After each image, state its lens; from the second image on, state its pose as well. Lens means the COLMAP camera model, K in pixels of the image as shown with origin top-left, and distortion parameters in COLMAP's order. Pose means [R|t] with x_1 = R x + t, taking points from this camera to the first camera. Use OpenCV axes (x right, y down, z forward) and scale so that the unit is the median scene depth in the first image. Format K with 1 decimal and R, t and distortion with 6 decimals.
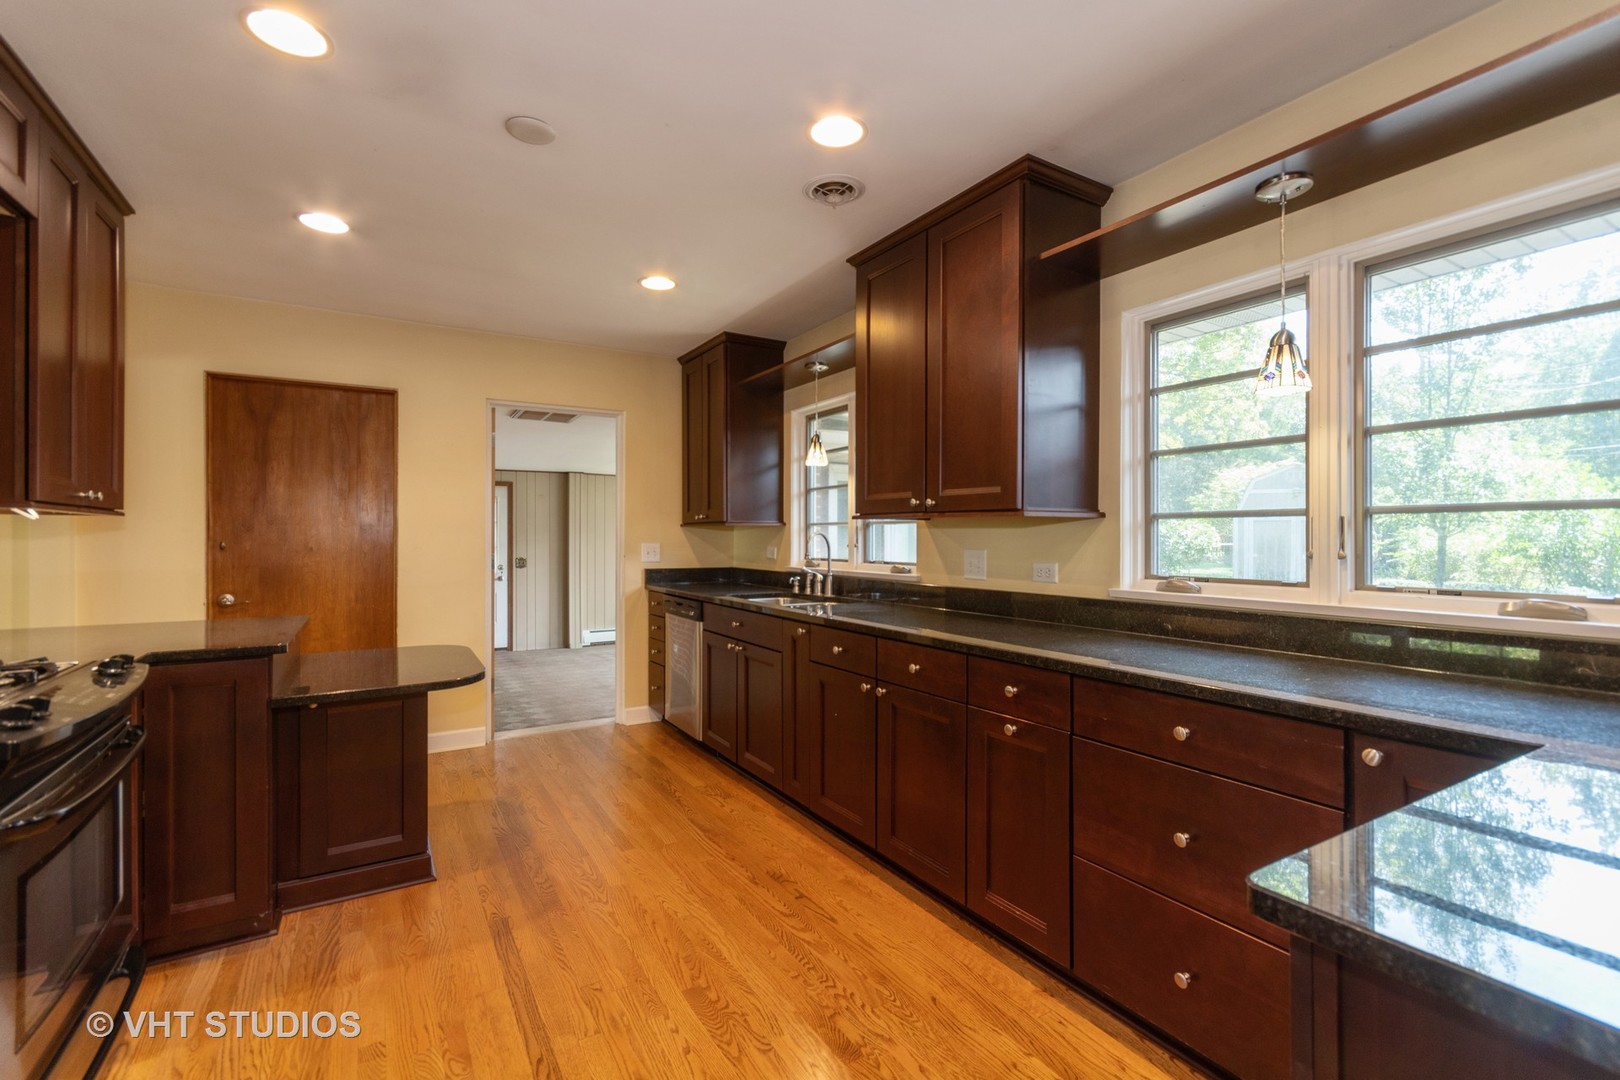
lens RADIAL K [[719.5, 0, 809.6], [0, 719.5, 536.7], [0, 0, 1]] dist [0.000320, 0.001584]
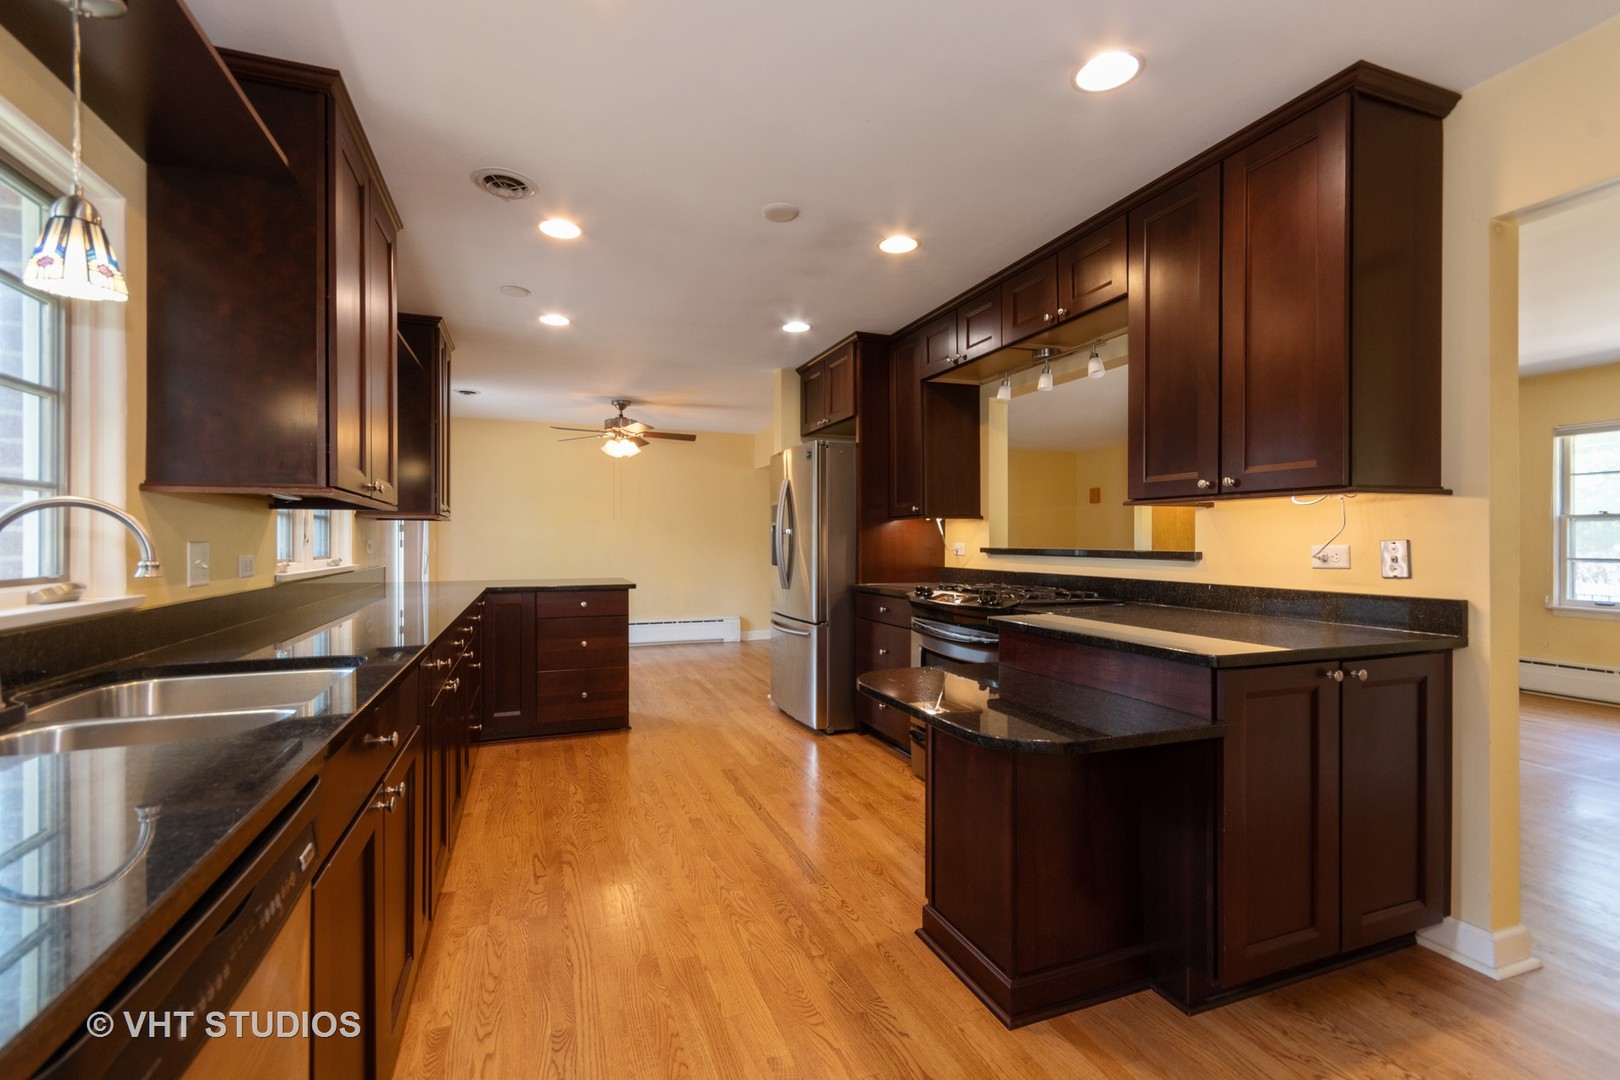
lens RADIAL K [[719.5, 0, 797.9], [0, 719.5, 538.4], [0, 0, 1]] dist [0.000320, 0.001584]
pose [[-0.980842, 0.000131, 0.194803, -0.348571], [0.000308, 1.000000, 0.000879, 0.010135], [-0.194803, 0.000922, -0.980842, 1.173555]]
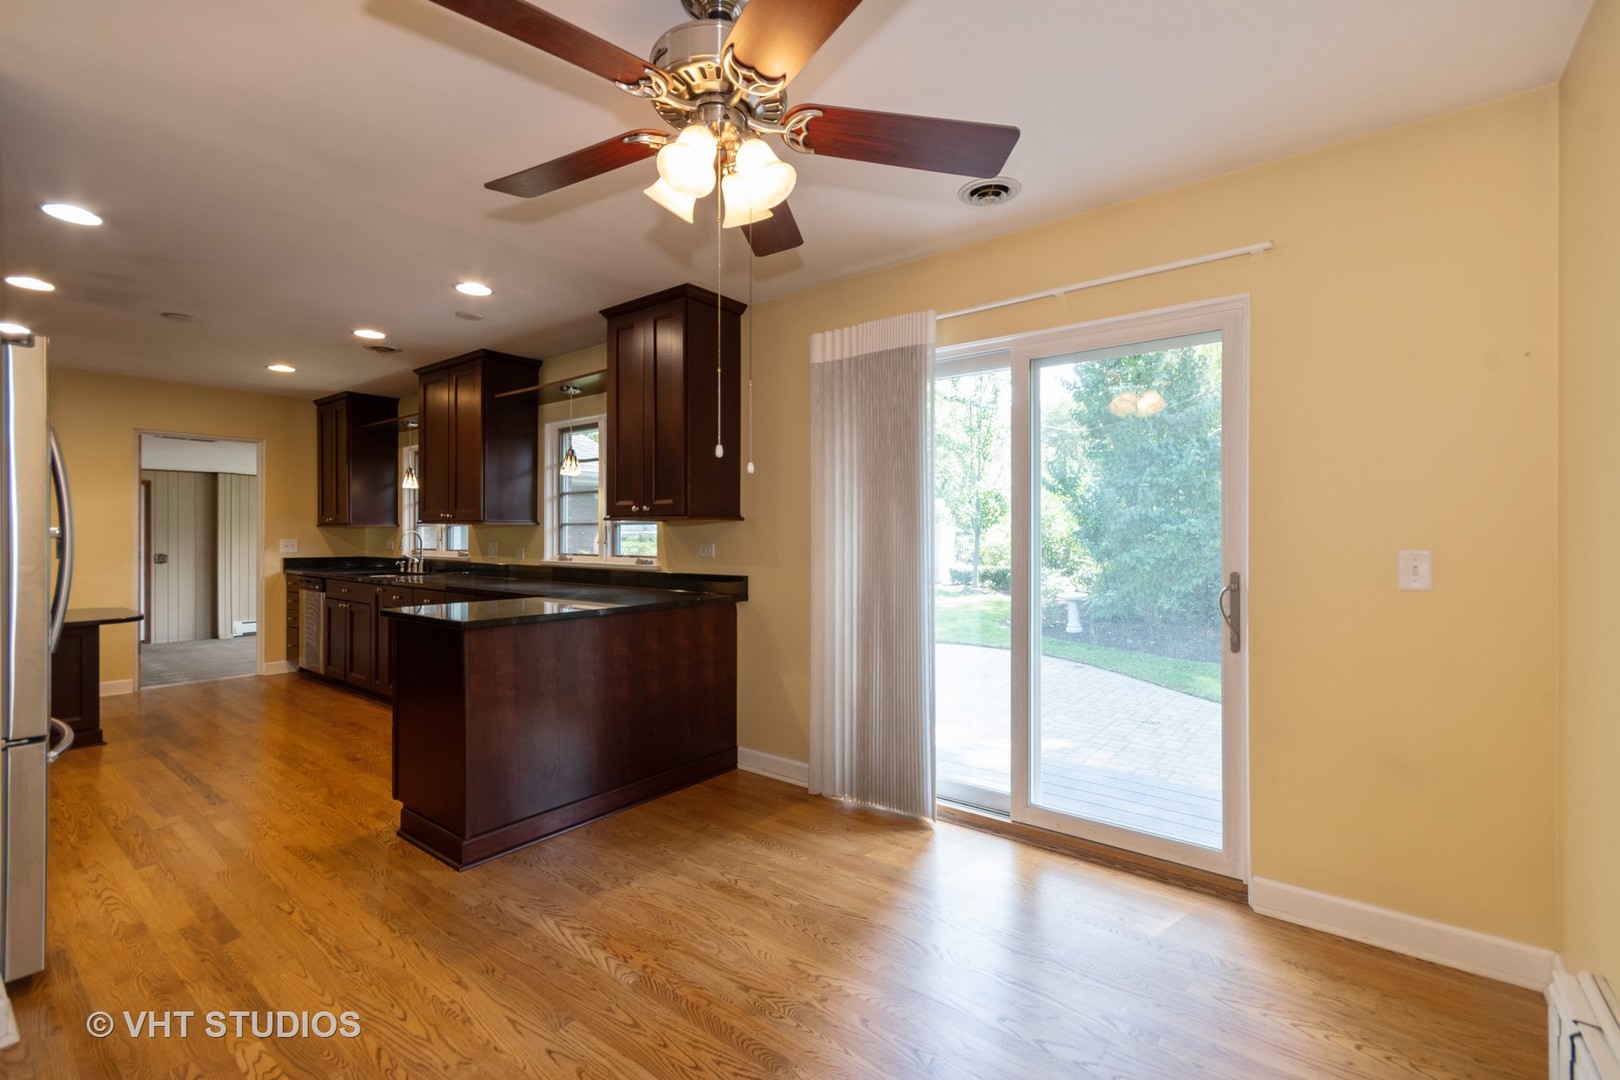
lens RADIAL K [[719.5, 0, 817.6], [0, 719.5, 531.2], [0, 0, 1]] dist [0.000320, 0.001584]
pose [[0.934315, 0.000794, 0.356448, 0.257201], [0.000060, 0.999997, -0.002384, -0.002053], [-0.356449, 0.002249, 0.934312, -0.700898]]
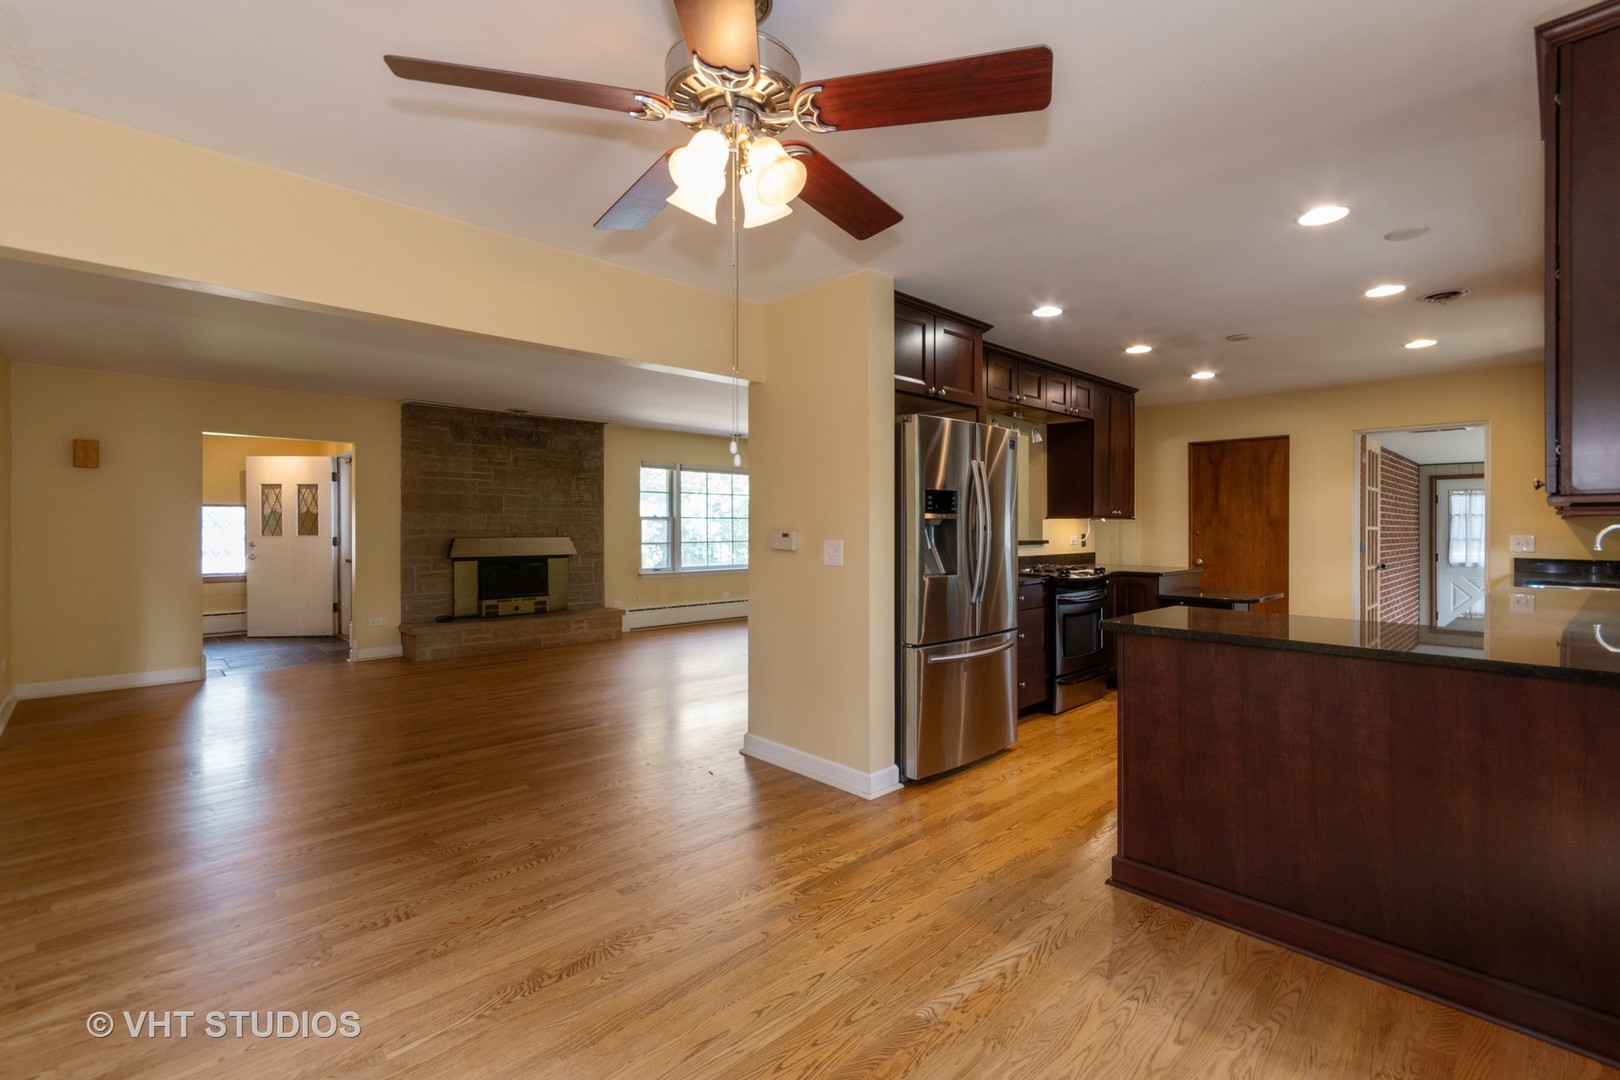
lens RADIAL K [[719.5, 0, 803.8], [0, 719.5, 527.0], [0, 0, 1]] dist [0.000320, 0.001584]
pose [[0.209796, 0.001632, -0.977744, 0.739383], [-0.001300, 0.999998, 0.001390, -0.004259], [0.977744, 0.000980, 0.209798, -0.364677]]
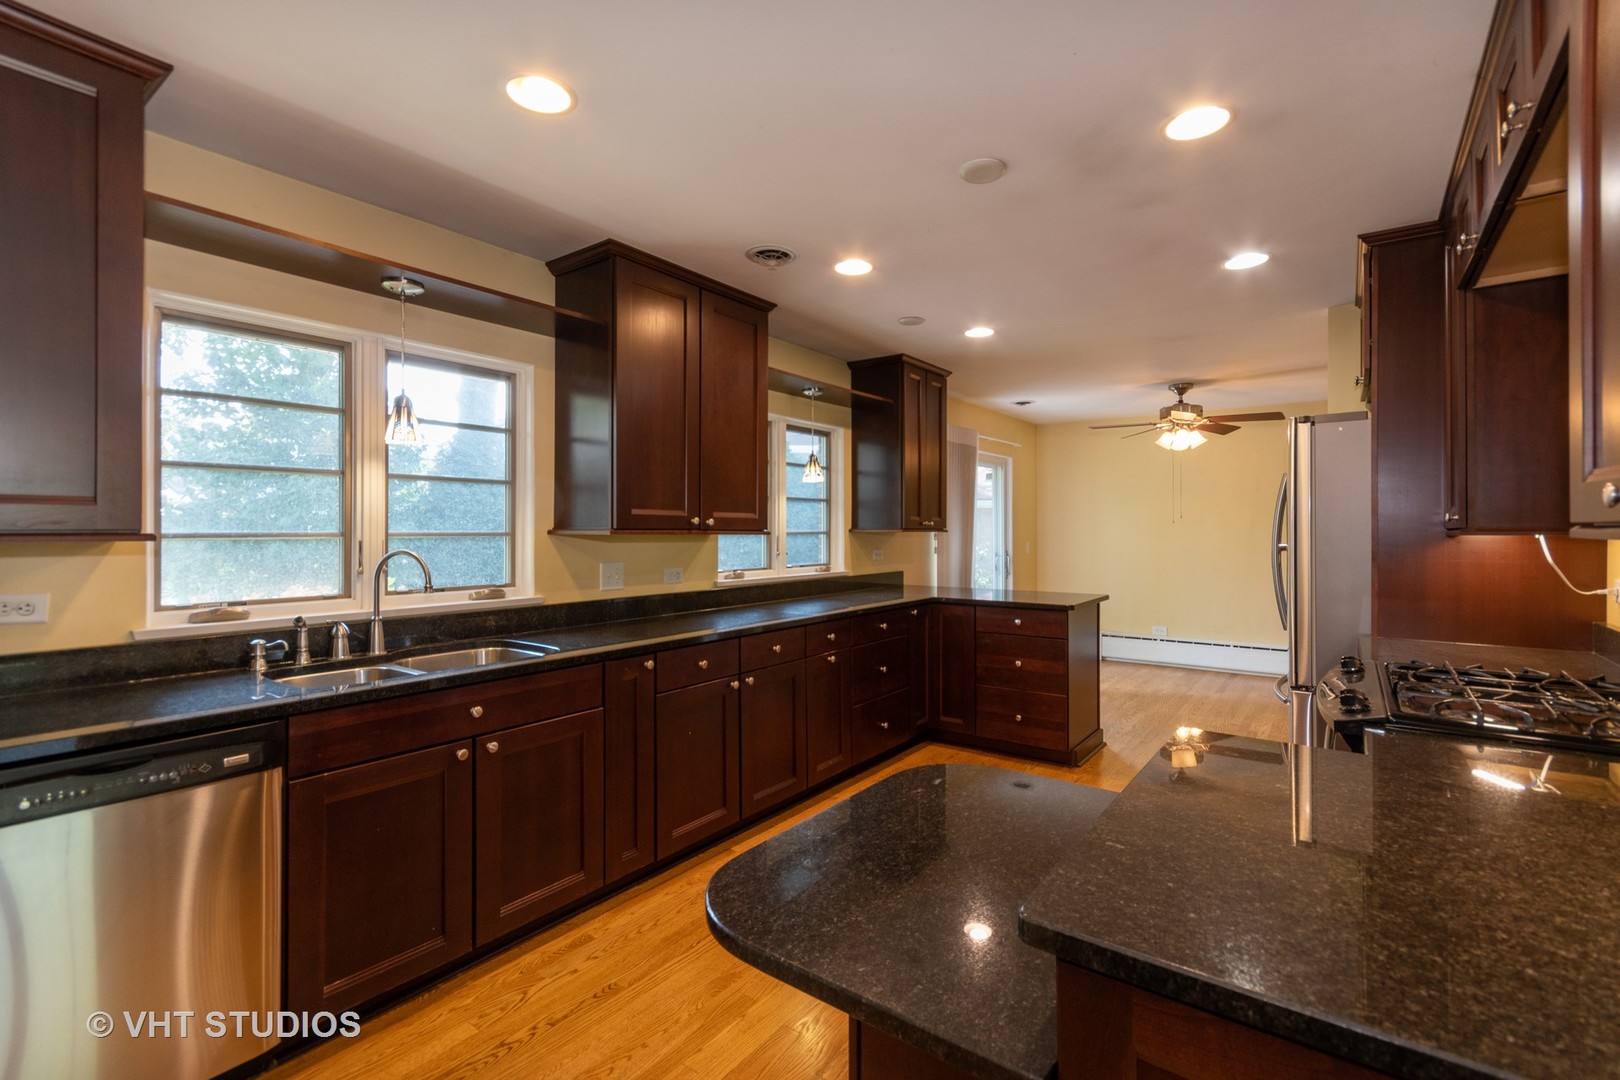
lens RADIAL K [[719.5, 0, 804.4], [0, 719.5, 522.7], [0, 0, 1]] dist [0.000320, 0.001584]
pose [[-0.364535, 0.009072, 0.931145, -0.657444], [0.004365, 0.999958, -0.008034, -0.023244], [-0.931179, 0.001135, -0.364560, 0.844954]]
